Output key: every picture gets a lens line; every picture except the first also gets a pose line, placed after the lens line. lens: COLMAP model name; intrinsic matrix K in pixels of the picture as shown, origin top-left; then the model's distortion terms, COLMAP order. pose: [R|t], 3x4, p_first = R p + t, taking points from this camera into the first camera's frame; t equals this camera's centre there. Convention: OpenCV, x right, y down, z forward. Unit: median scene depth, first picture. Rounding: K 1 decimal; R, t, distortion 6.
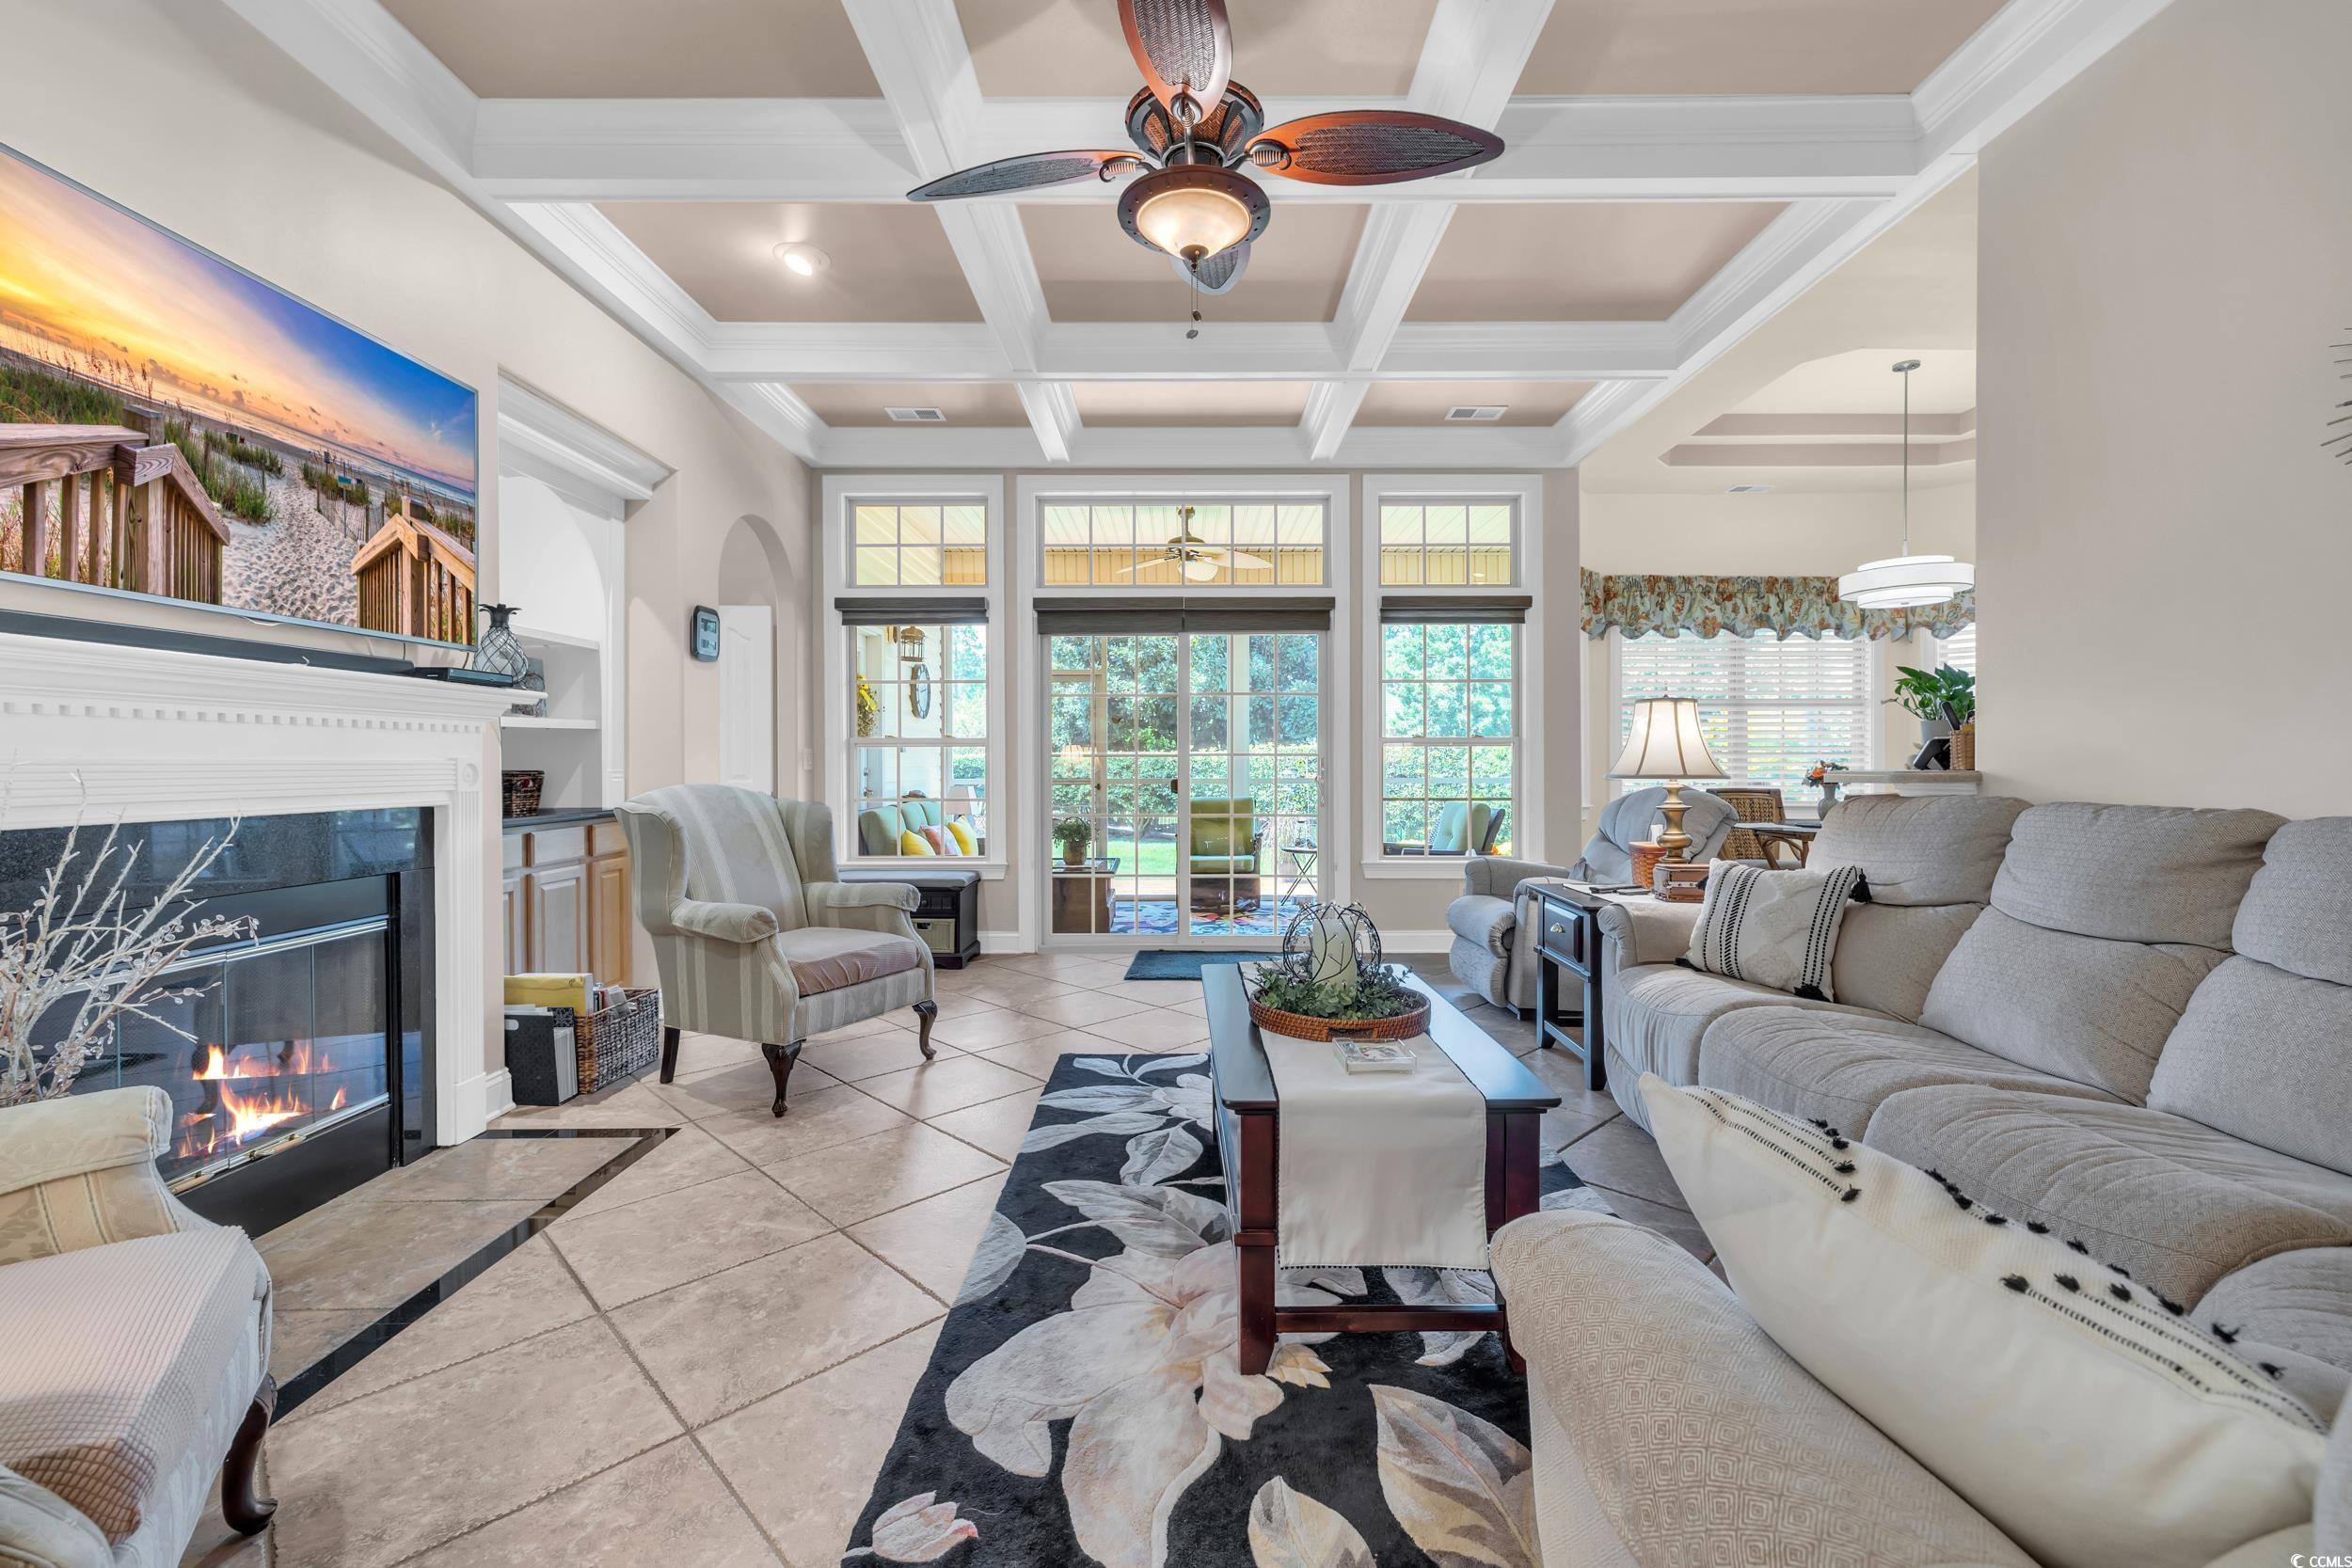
lens RADIAL K [[1024.3, 0, 1175.1], [0, 1024.3, 775.0], [0, 0, 1]] dist [-0.002777, -0.000776]
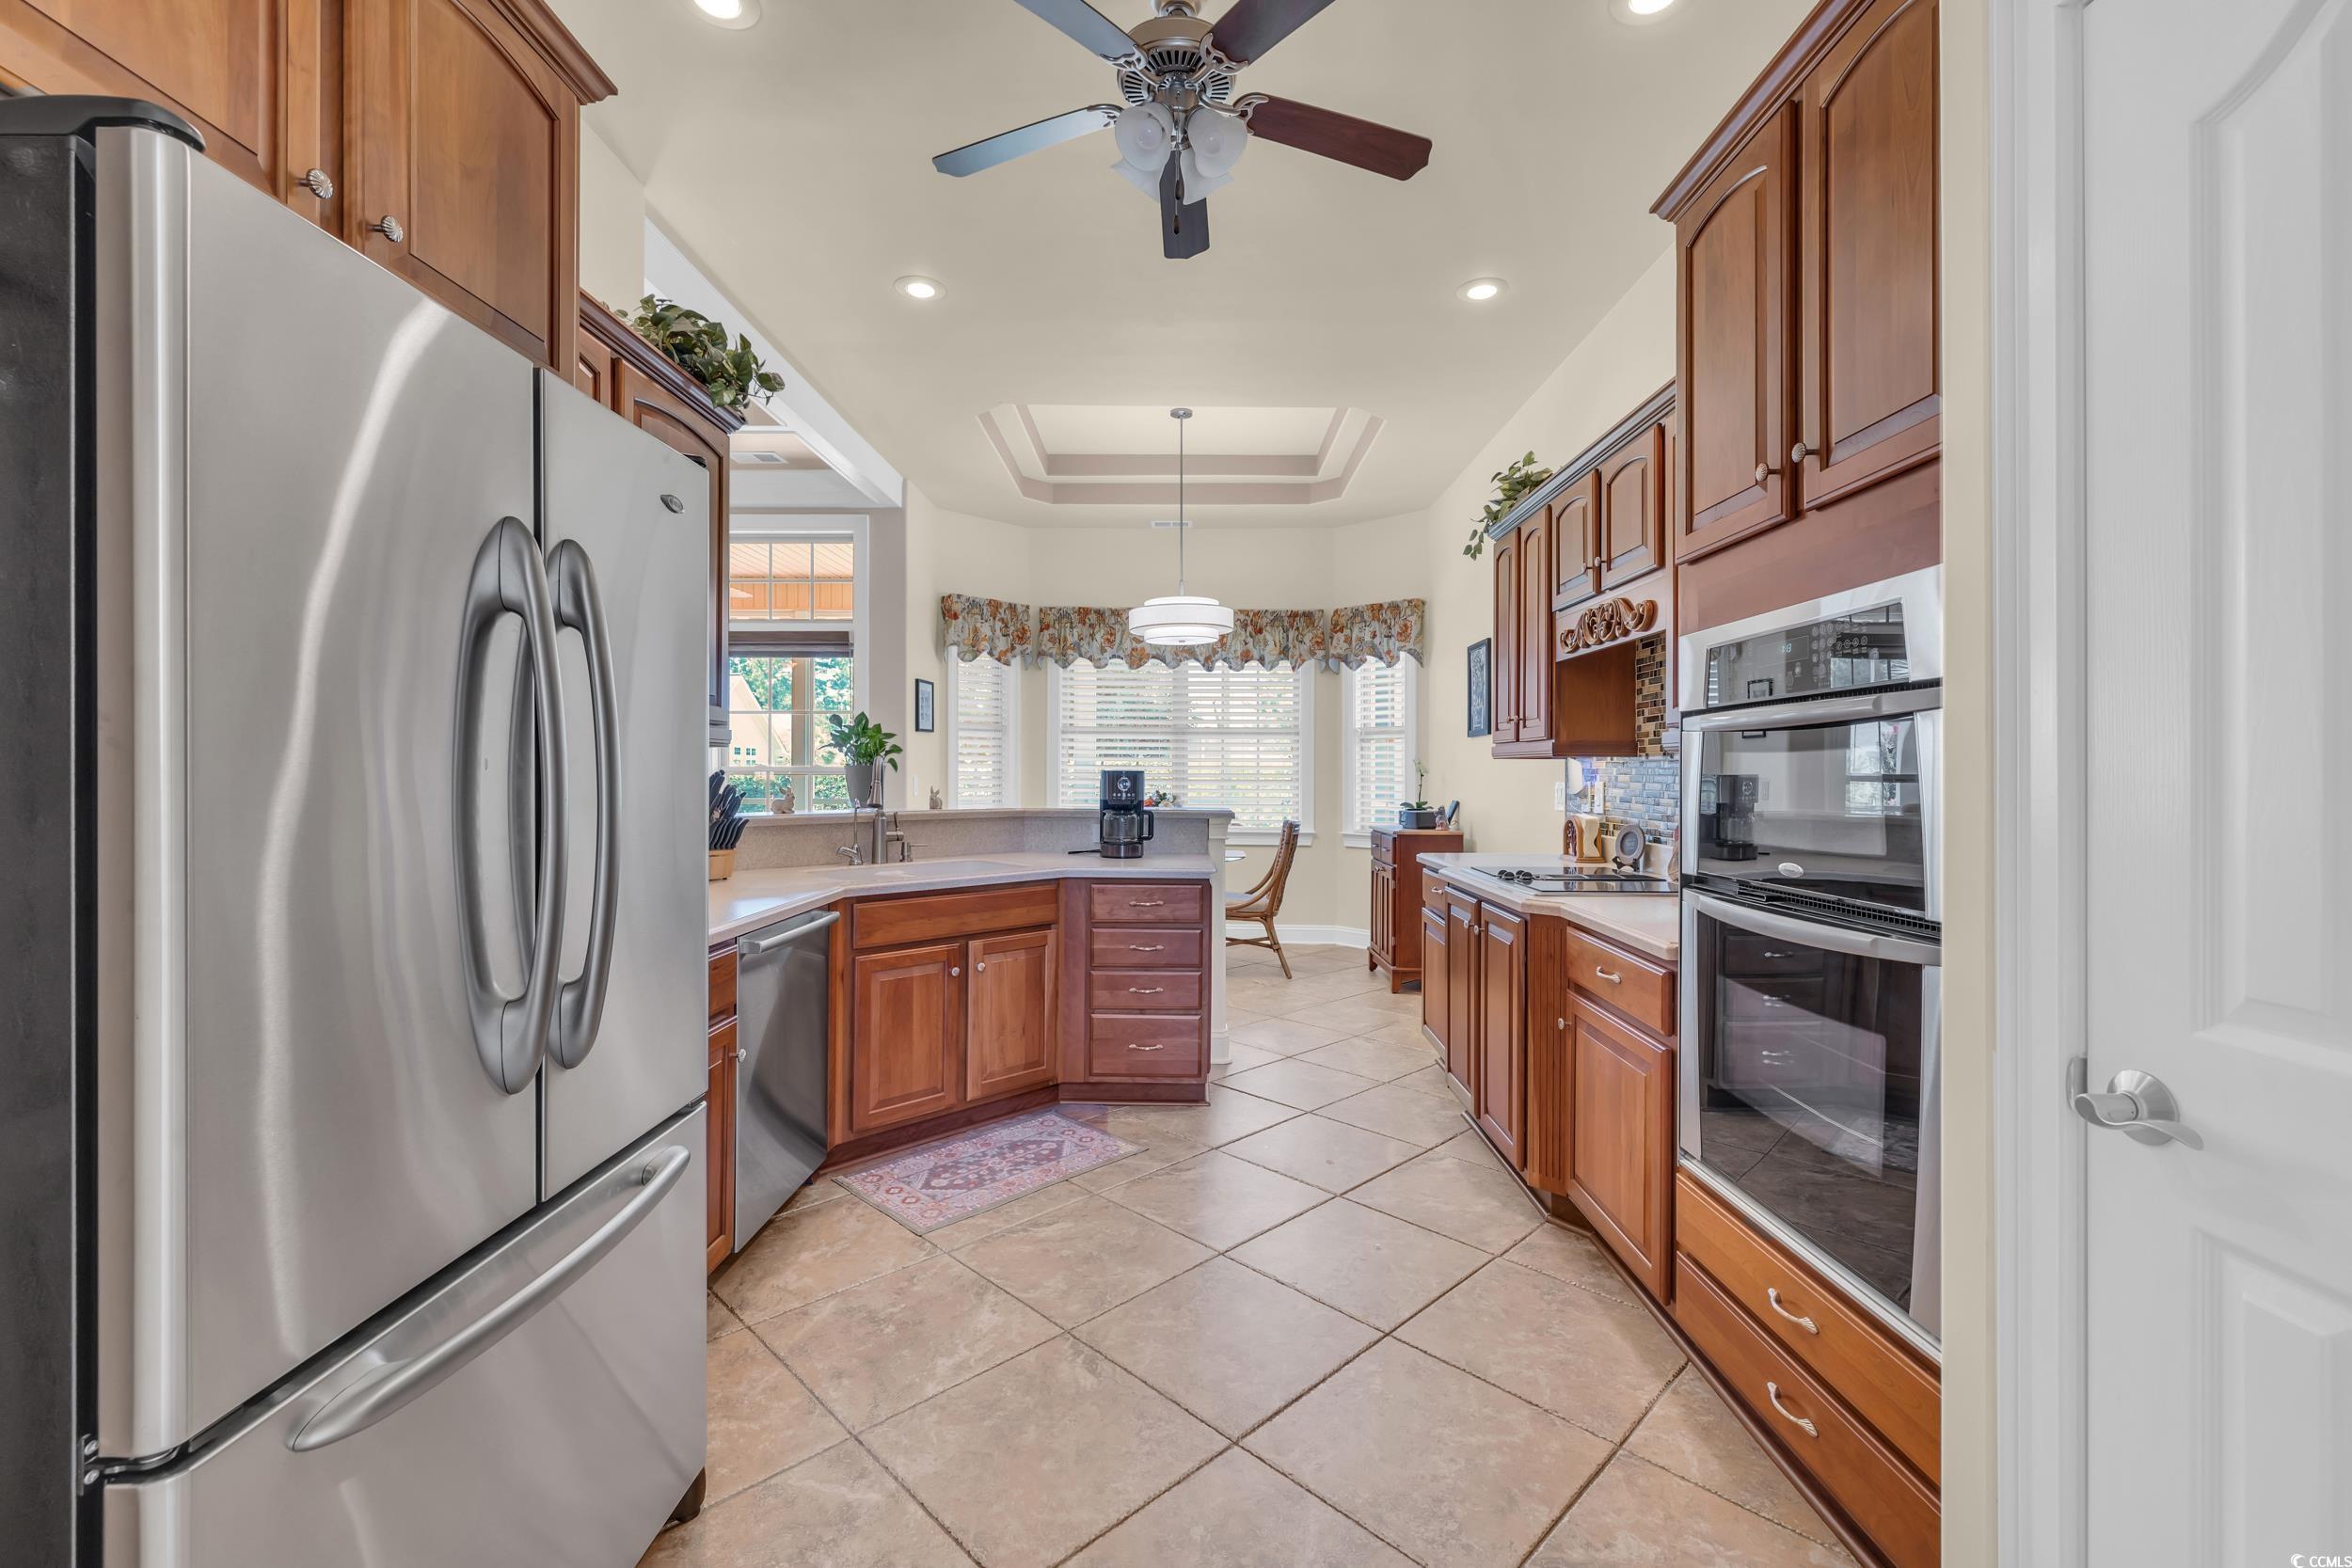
lens RADIAL K [[983.3, 0, 1184.6], [0, 983.3, 772.1], [0, 0, 1]] dist [0.000851, -0.000522]
pose [[0.999787, 0.001986, 0.020556, 1.660371], [-0.001808, 0.999961, -0.008661, -0.052344], [-0.020573, 0.008622, 0.999751, -0.124475]]
